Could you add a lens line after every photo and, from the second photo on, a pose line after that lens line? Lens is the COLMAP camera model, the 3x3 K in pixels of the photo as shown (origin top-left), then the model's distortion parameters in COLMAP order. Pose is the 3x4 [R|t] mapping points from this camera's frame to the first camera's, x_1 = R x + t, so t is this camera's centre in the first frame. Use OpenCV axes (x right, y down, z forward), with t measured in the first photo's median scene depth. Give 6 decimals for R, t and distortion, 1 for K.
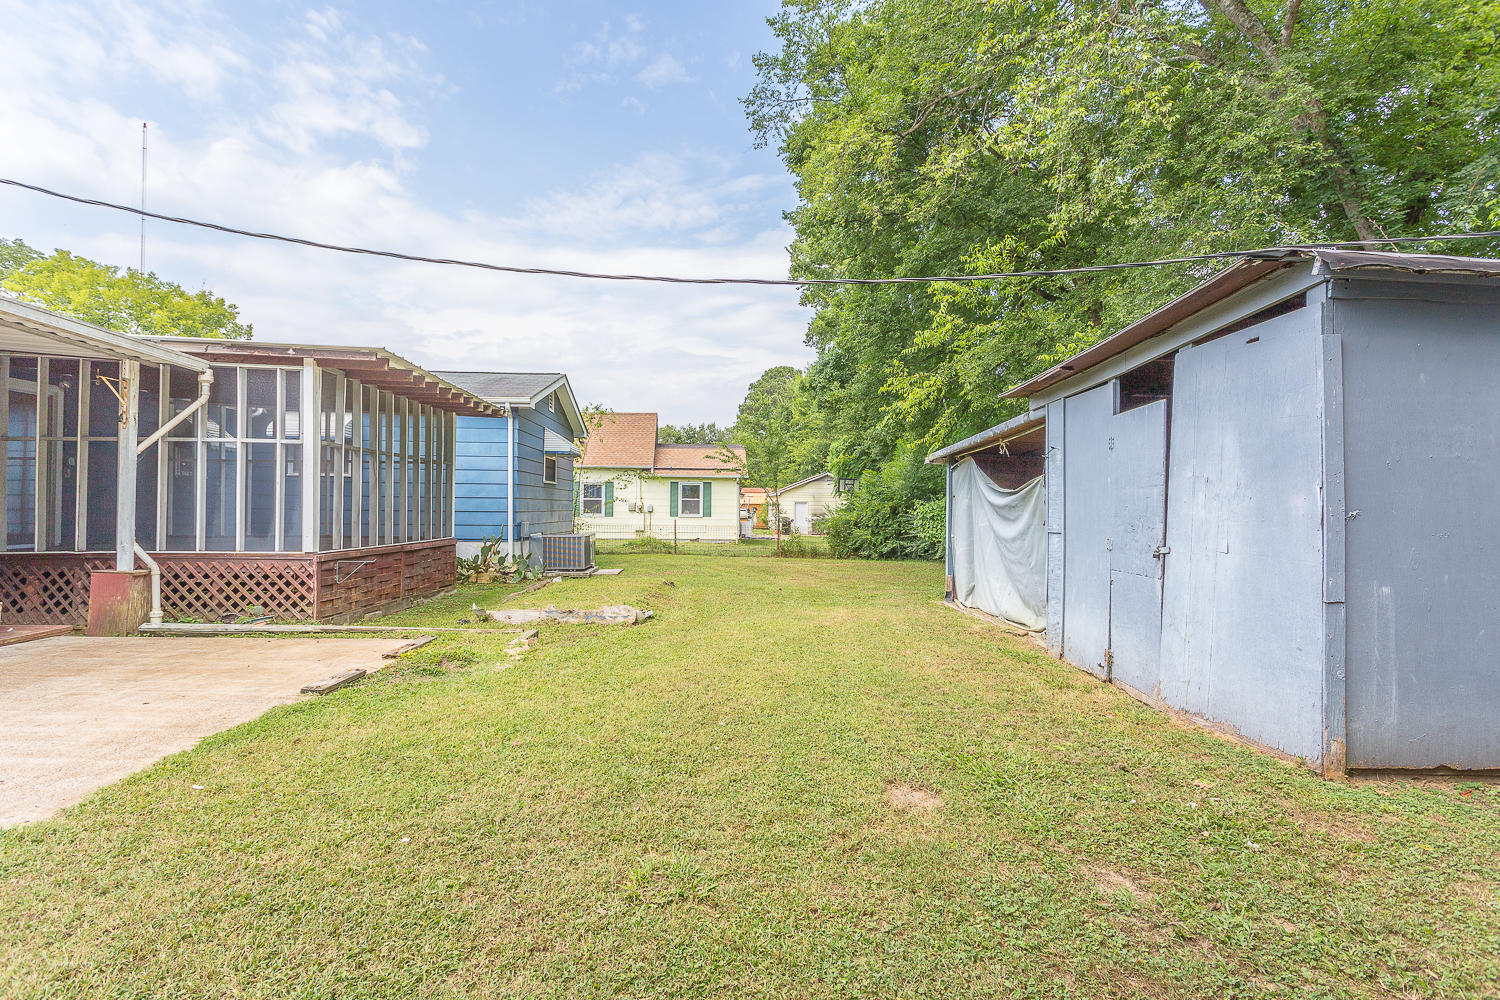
lens RADIAL K [[707.2, 0, 746.8], [0, 707.2, 504.0], [0, 0, 1]] dist [0.002992, 0.001212]
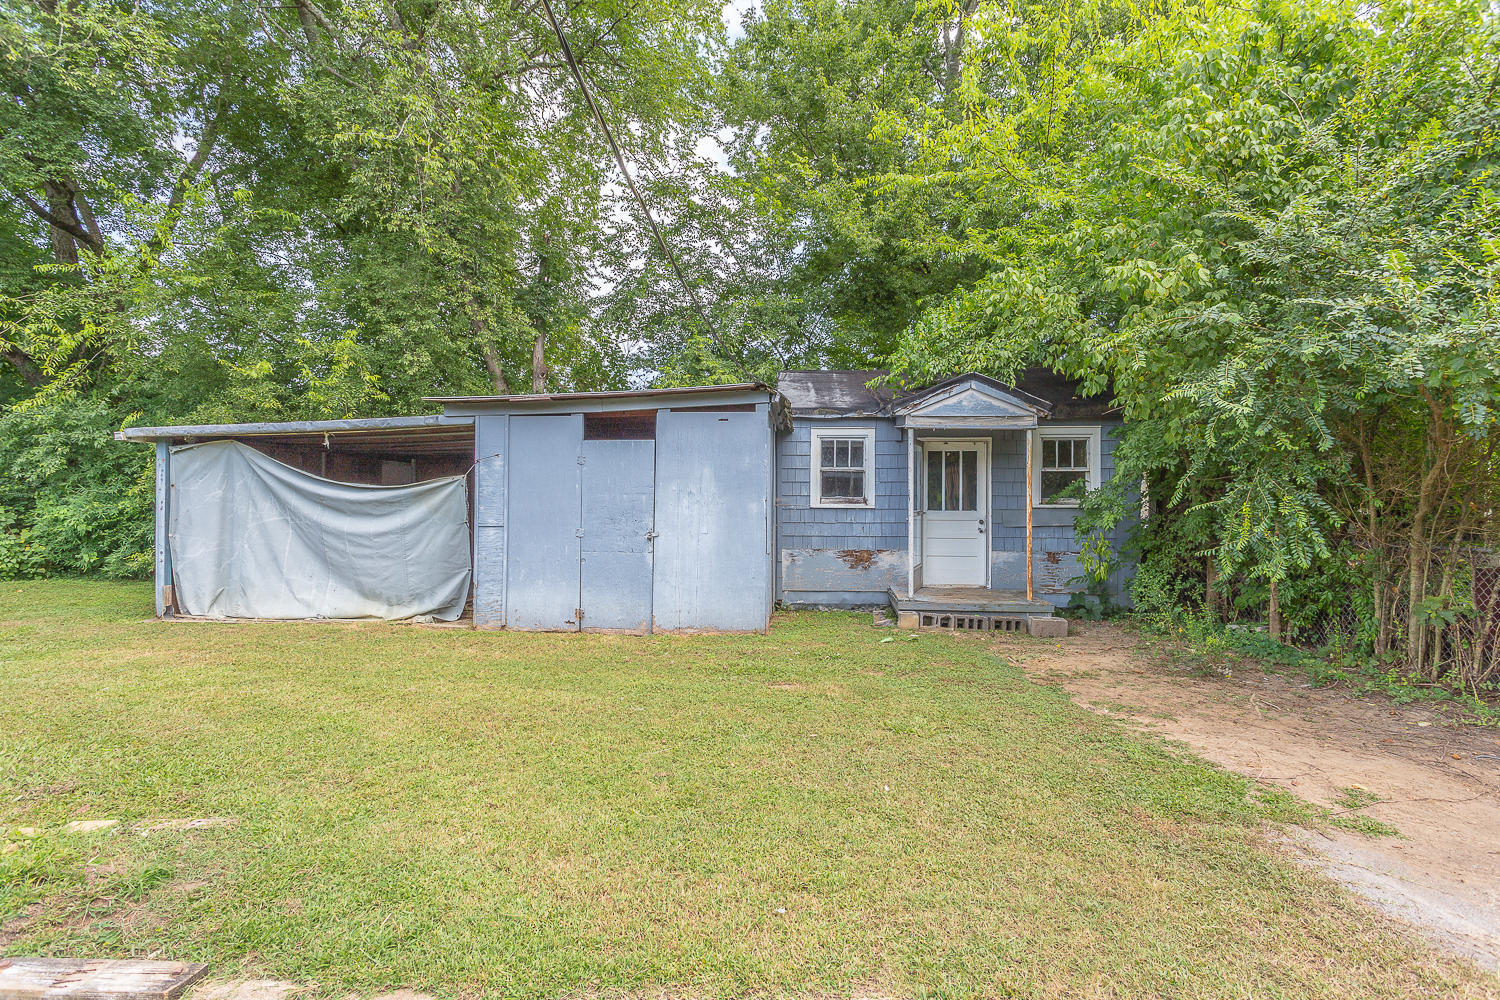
lens RADIAL K [[707.2, 0, 746.8], [0, 707.2, 504.0], [0, 0, 1]] dist [0.002992, 0.001212]
pose [[0.109884, -0.015410, 0.993825, -0.819899], [-0.017875, 0.999687, 0.017477, -0.029717], [-0.993784, -0.019685, 0.109575, 0.516905]]
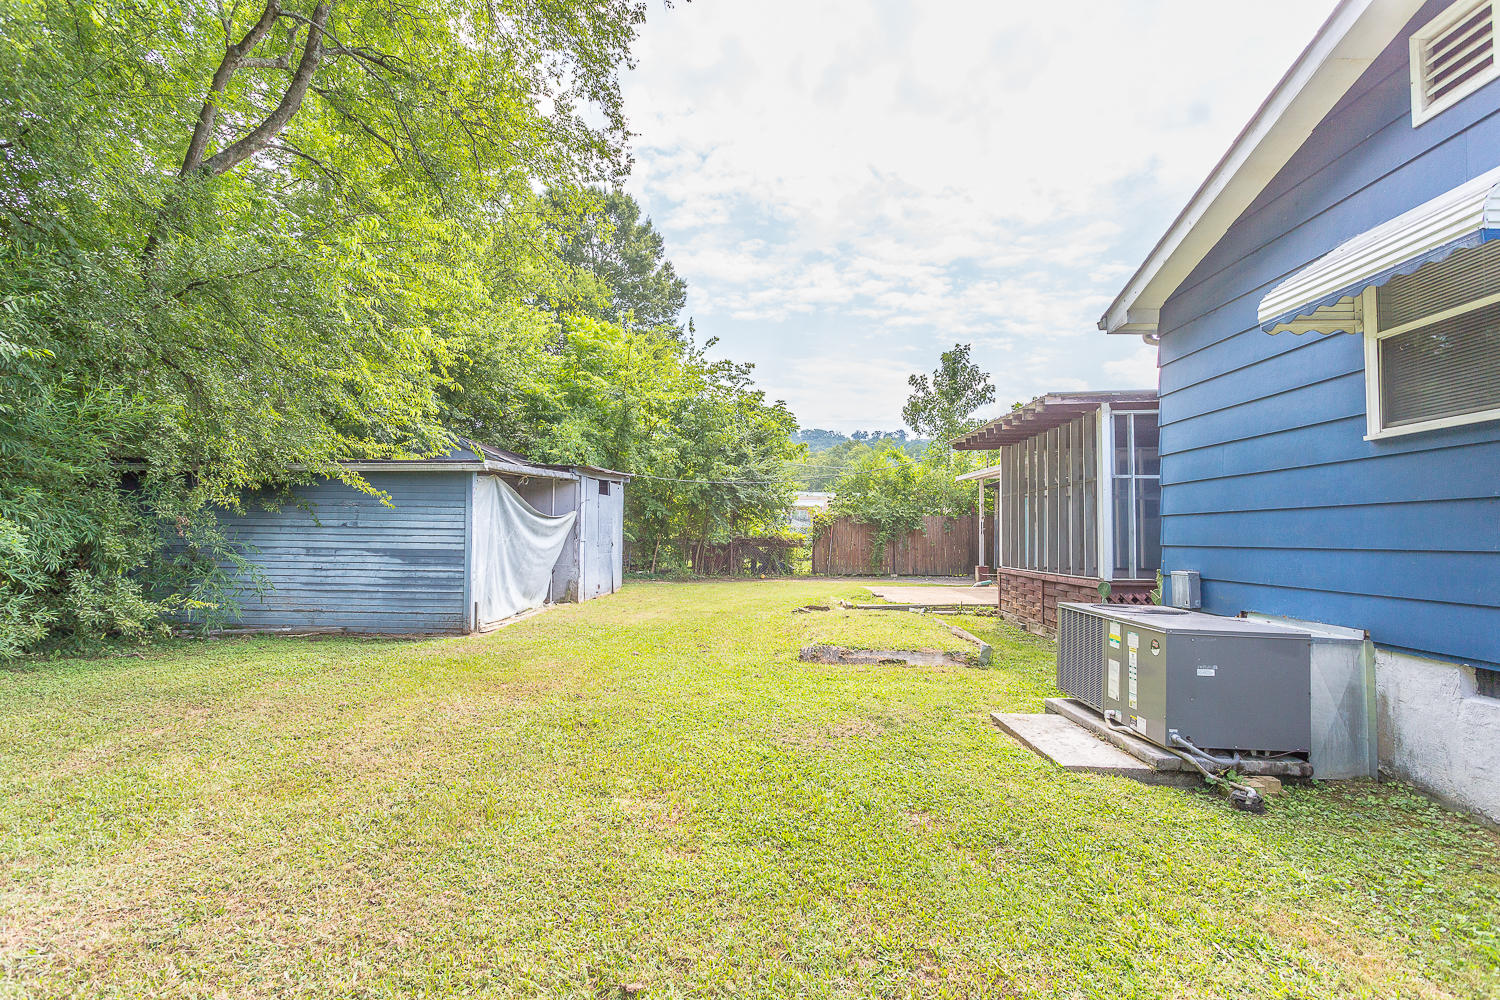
lens RADIAL K [[714.2, 0, 750.0], [0, 714.2, 500.0], [0, 0, 1]] dist [0.003711, 0.000603]
pose [[-0.996208, -0.017351, 0.085254, -0.240501], [-0.022859, 0.997684, -0.064057, 0.048805], [-0.083945, -0.065763, -0.994298, 3.483598]]
